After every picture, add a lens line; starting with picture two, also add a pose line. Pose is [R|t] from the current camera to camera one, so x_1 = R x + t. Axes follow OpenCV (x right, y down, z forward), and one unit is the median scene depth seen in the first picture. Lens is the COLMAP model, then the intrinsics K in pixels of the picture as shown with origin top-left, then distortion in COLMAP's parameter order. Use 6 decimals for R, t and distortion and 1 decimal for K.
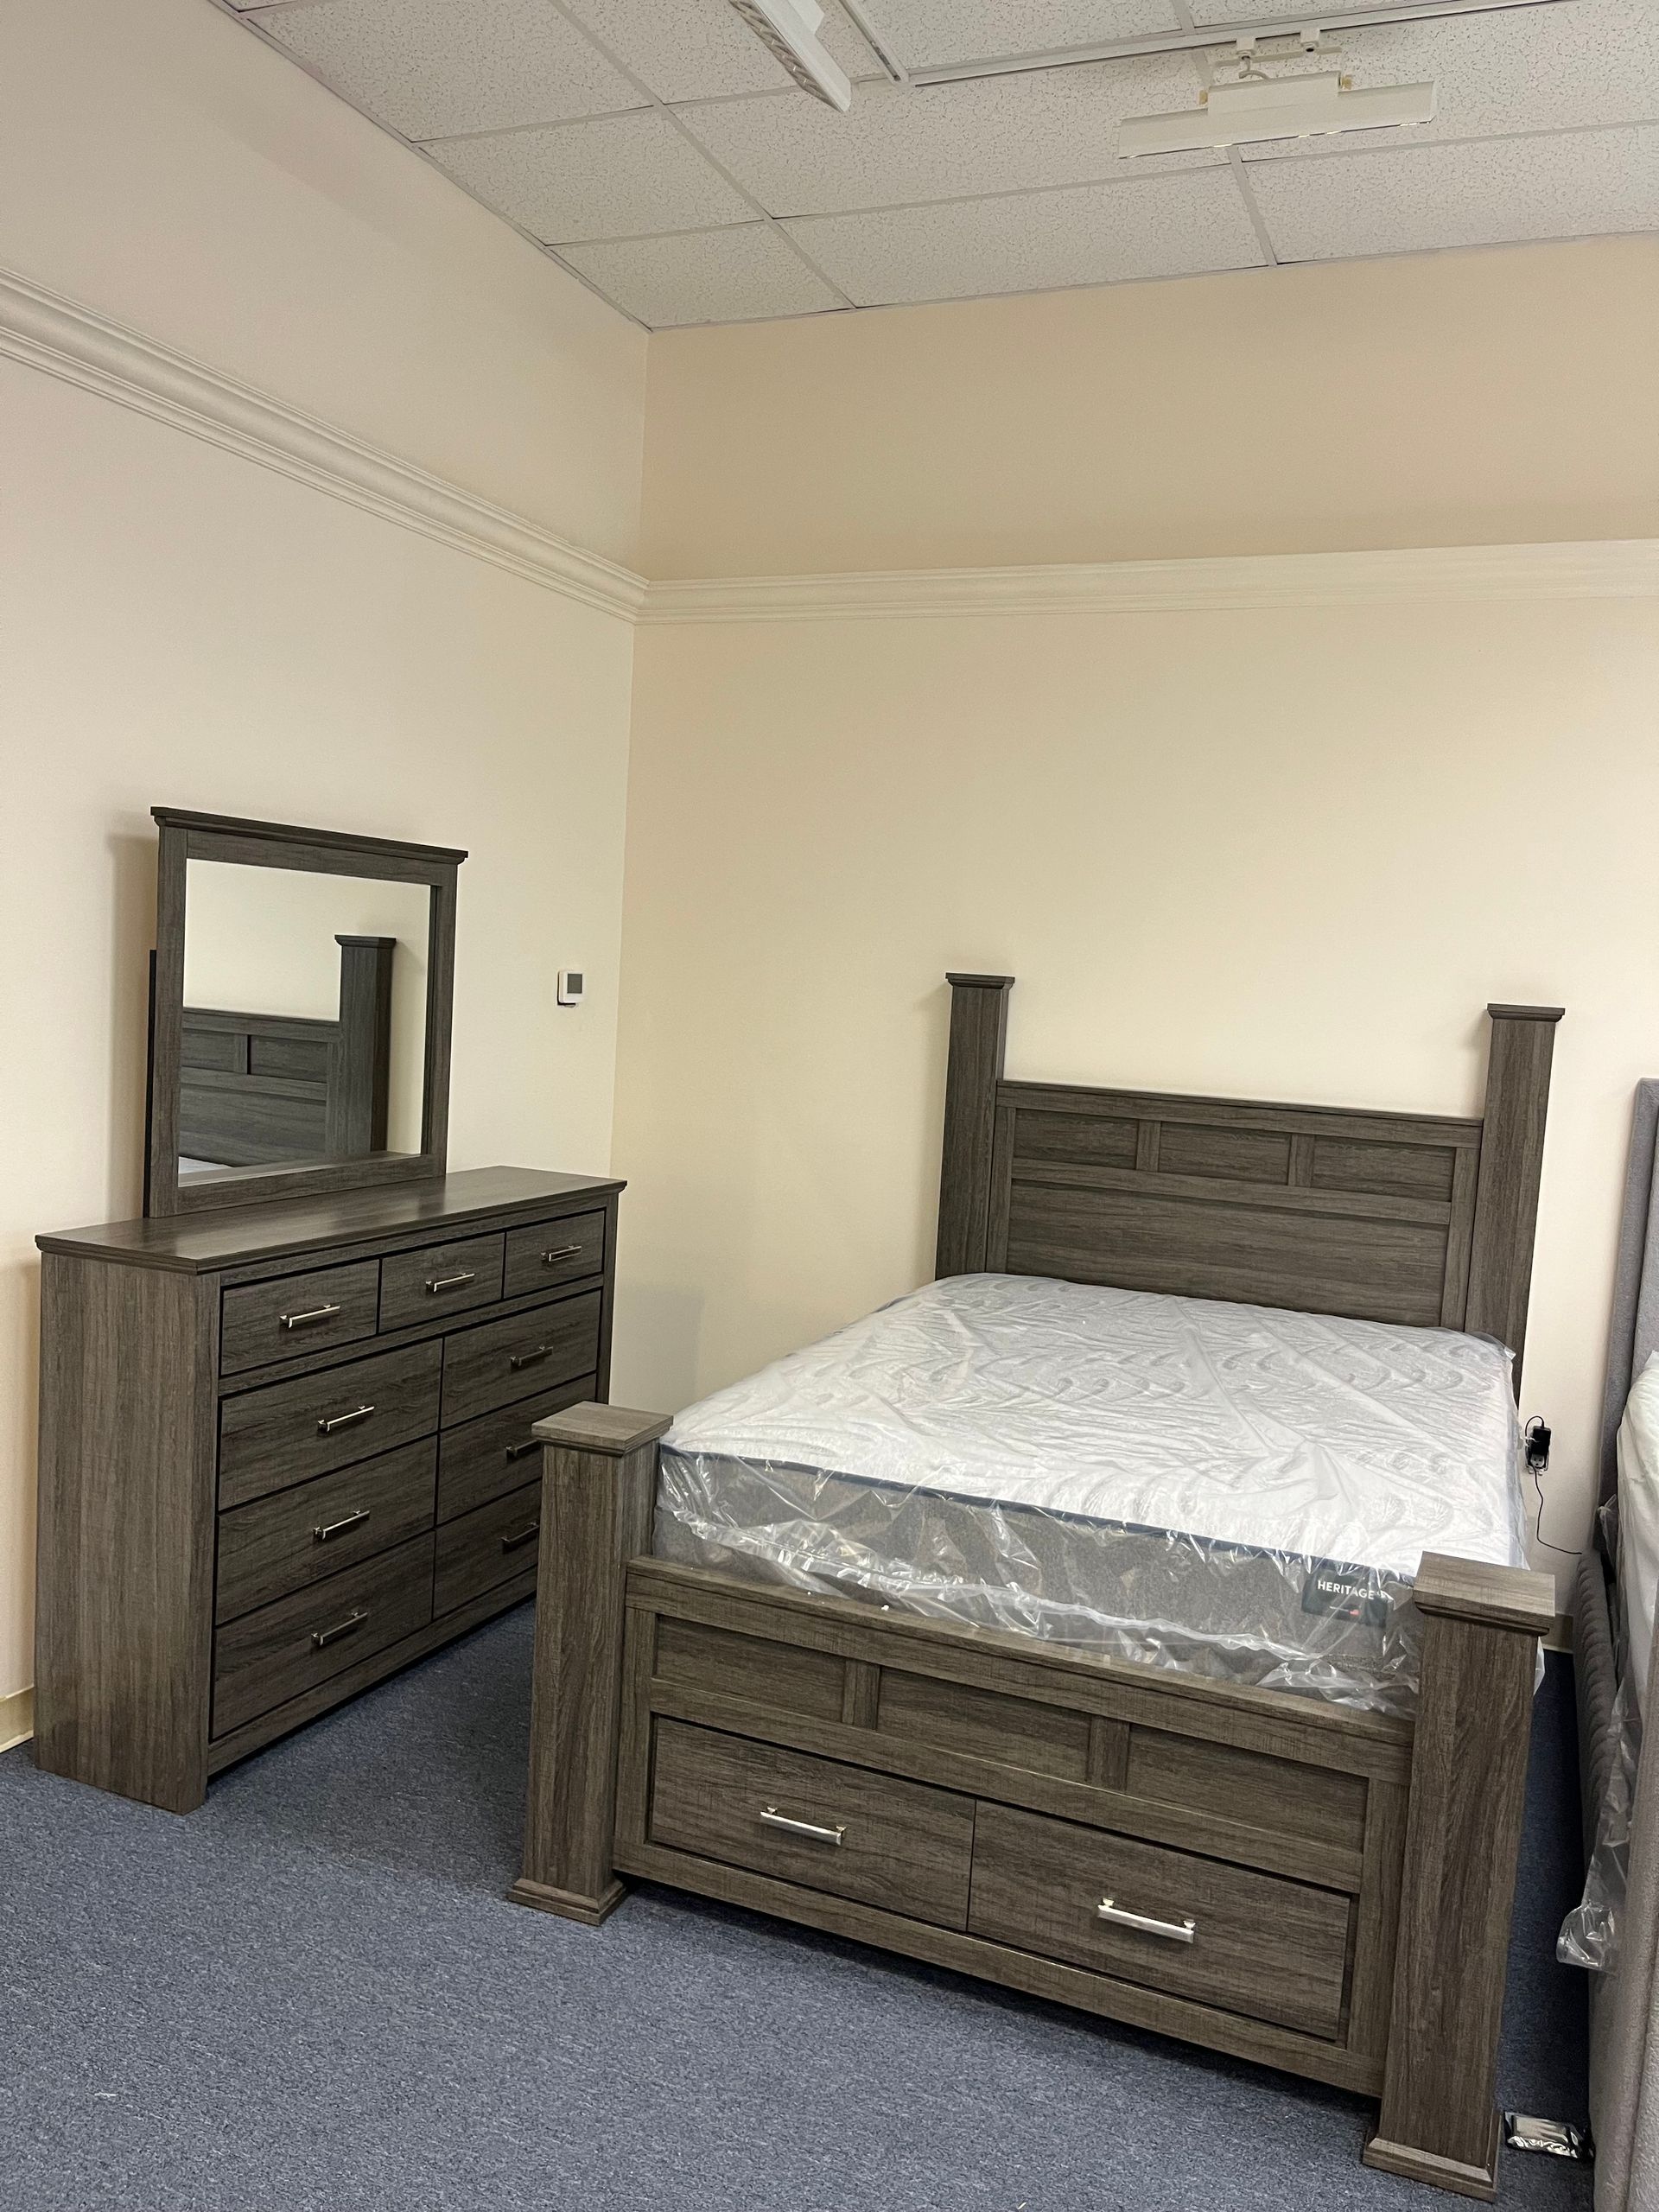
lens RADIAL K [[1681.0, 0, 829.5], [0, 1681.0, 1106.0], [0, 0, 1]] dist [0.065910, -0.097363]
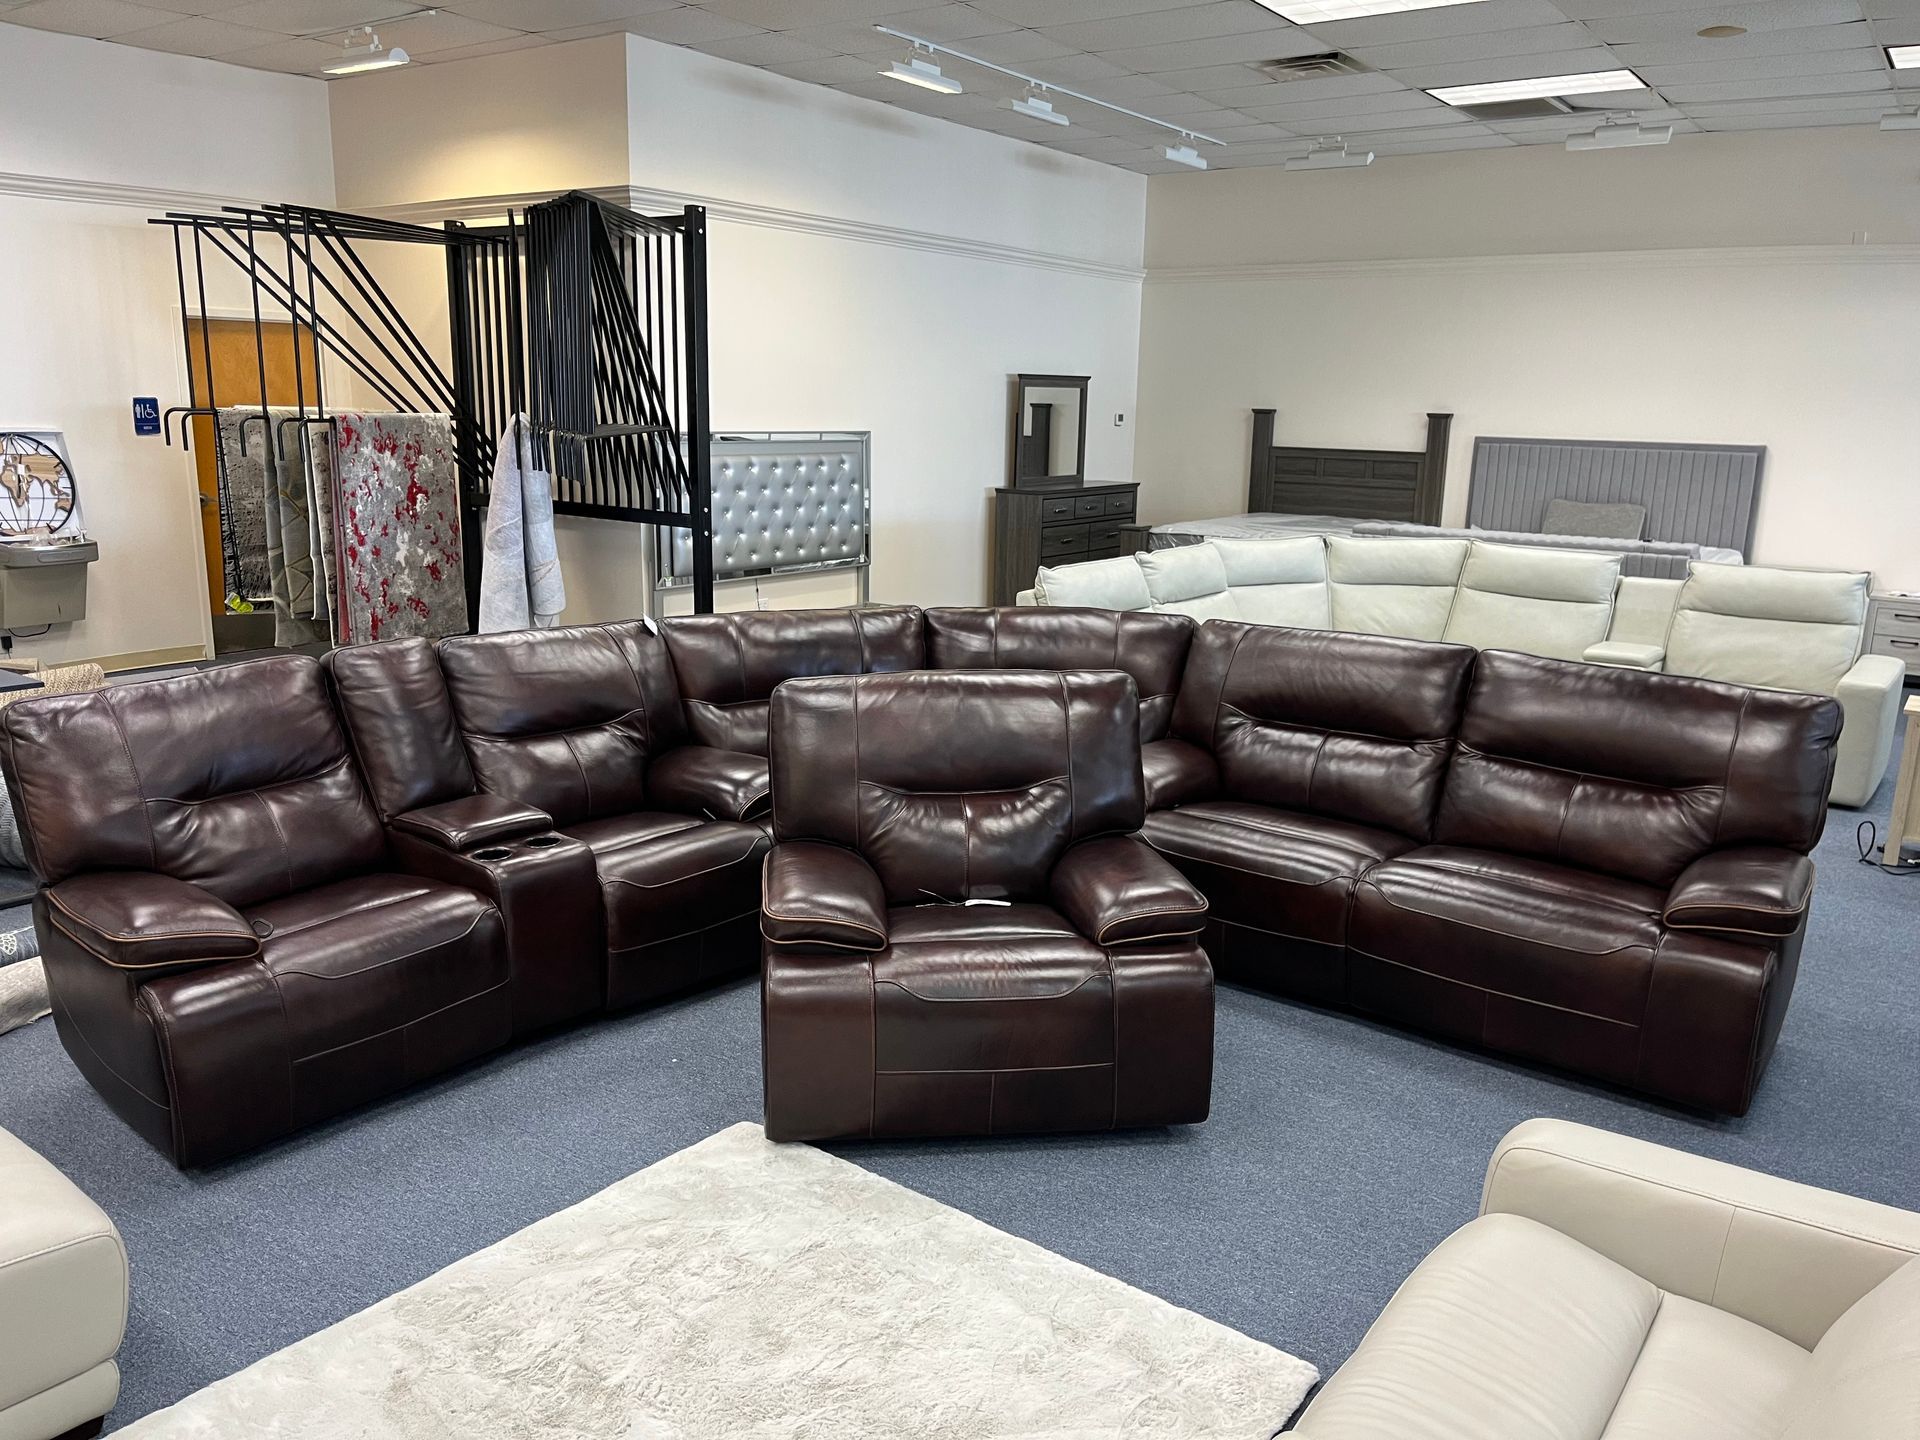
lens RADIAL K [[1459.1, 0, 960.0], [0, 1459.1, 720.0], [0, 0, 1]] dist [0.065910, -0.097363]
pose [[0.975404, 0.010610, -0.220170, 0.152848], [0.017808, 0.991783, 0.126689, 0.132008], [0.219705, -0.127494, 0.967199, -1.740942]]
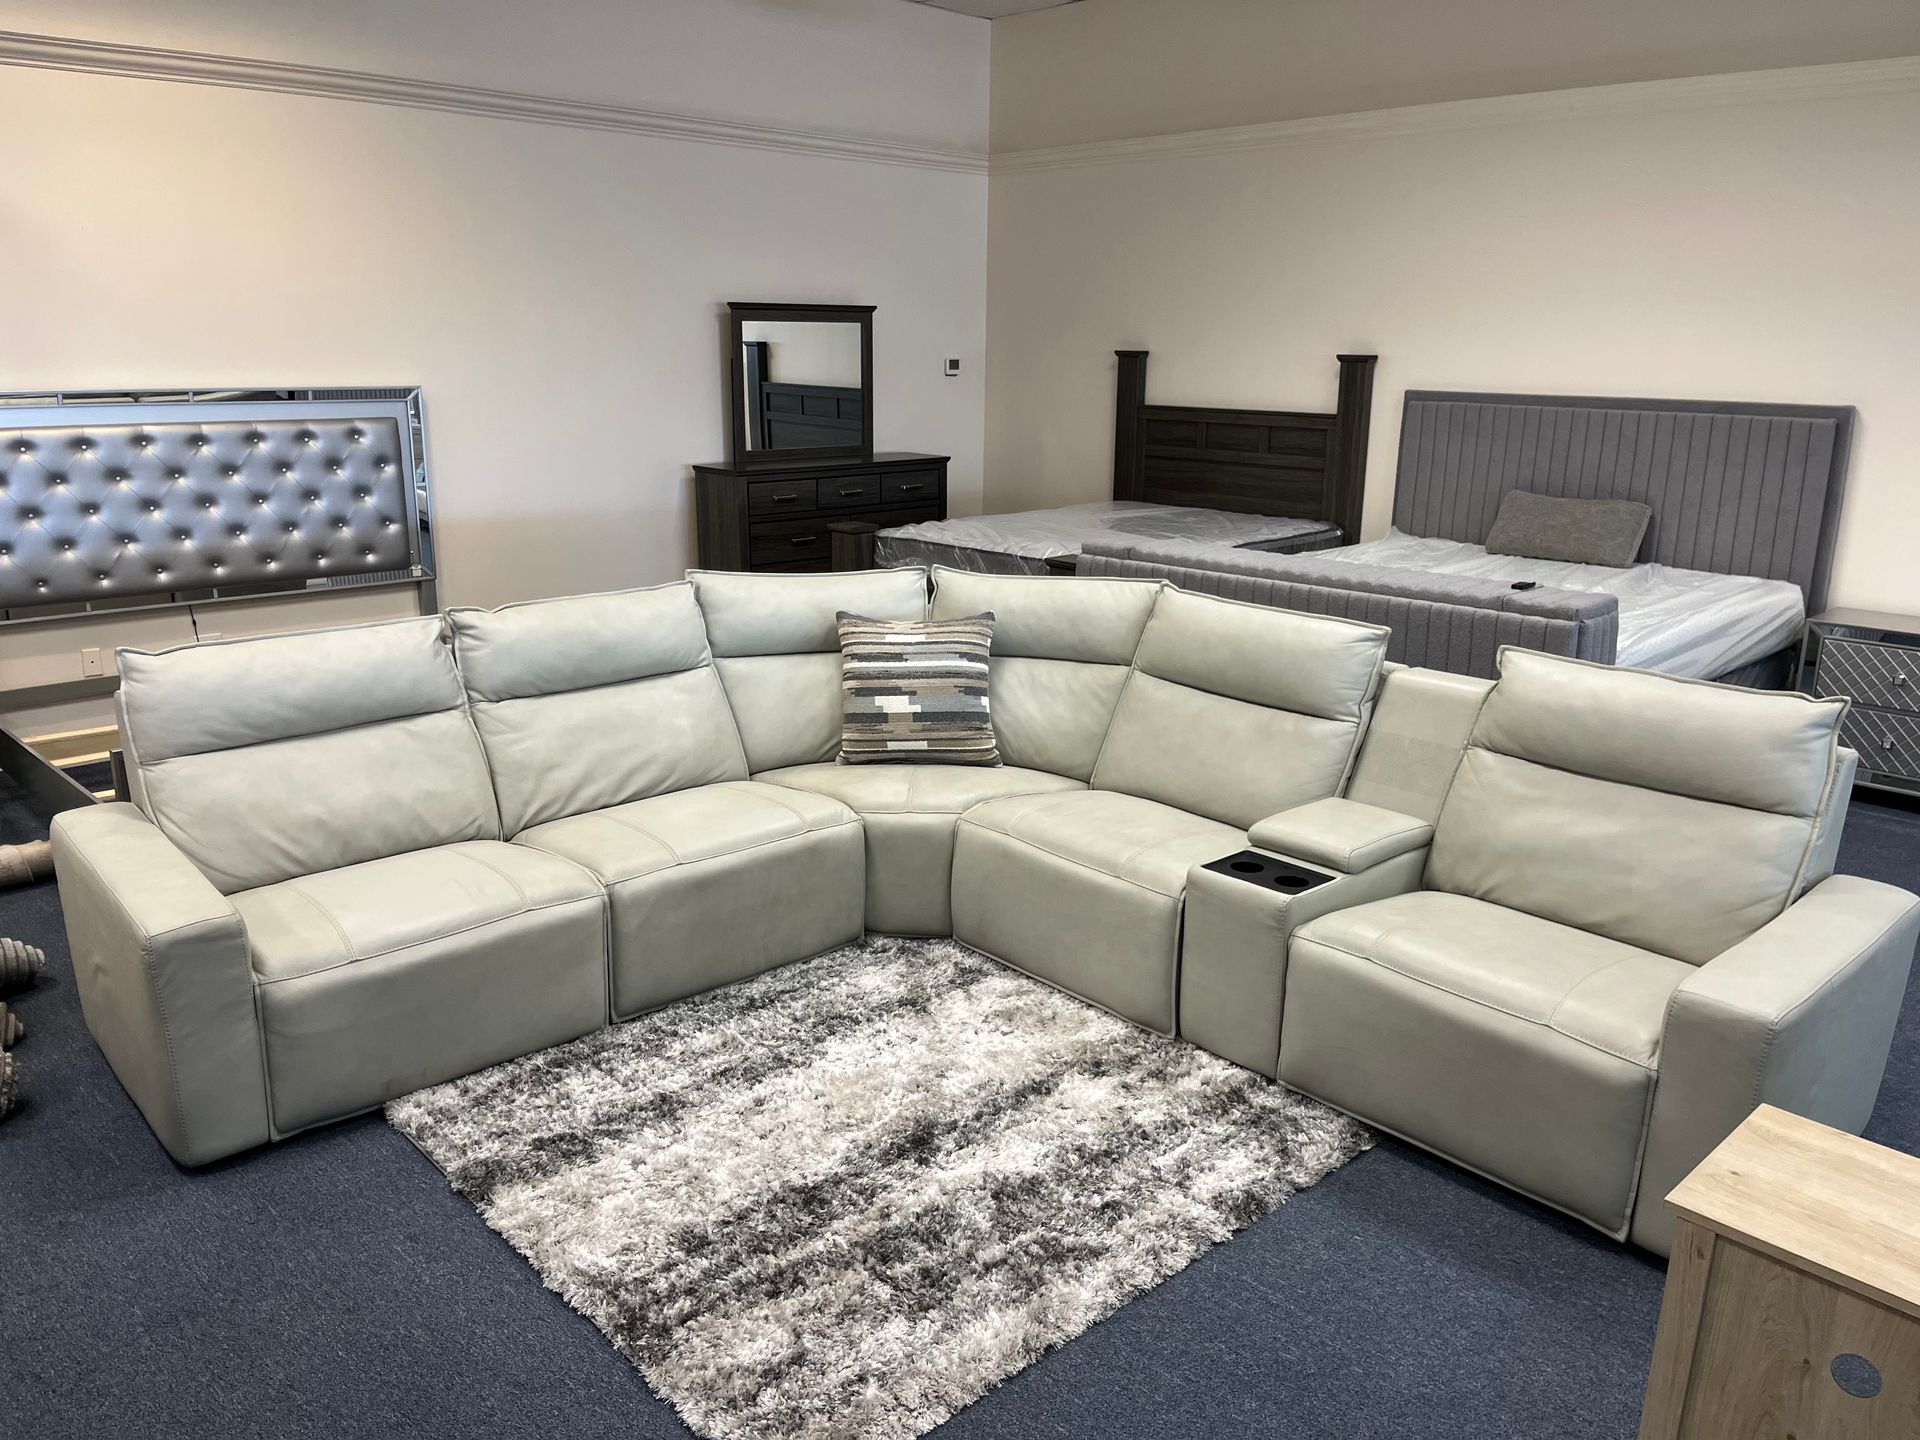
lens RADIAL K [[1442.4, 0, 960.0], [0, 1442.4, 720.0], [0, 0, 1]] dist [0.072831, -0.141865]
pose [[0.919412, 0.052305, -0.389802, 0.646330], [0.011574, 0.987090, 0.159749, 0.083469], [0.393126, -0.151387, 0.906937, -0.764566]]
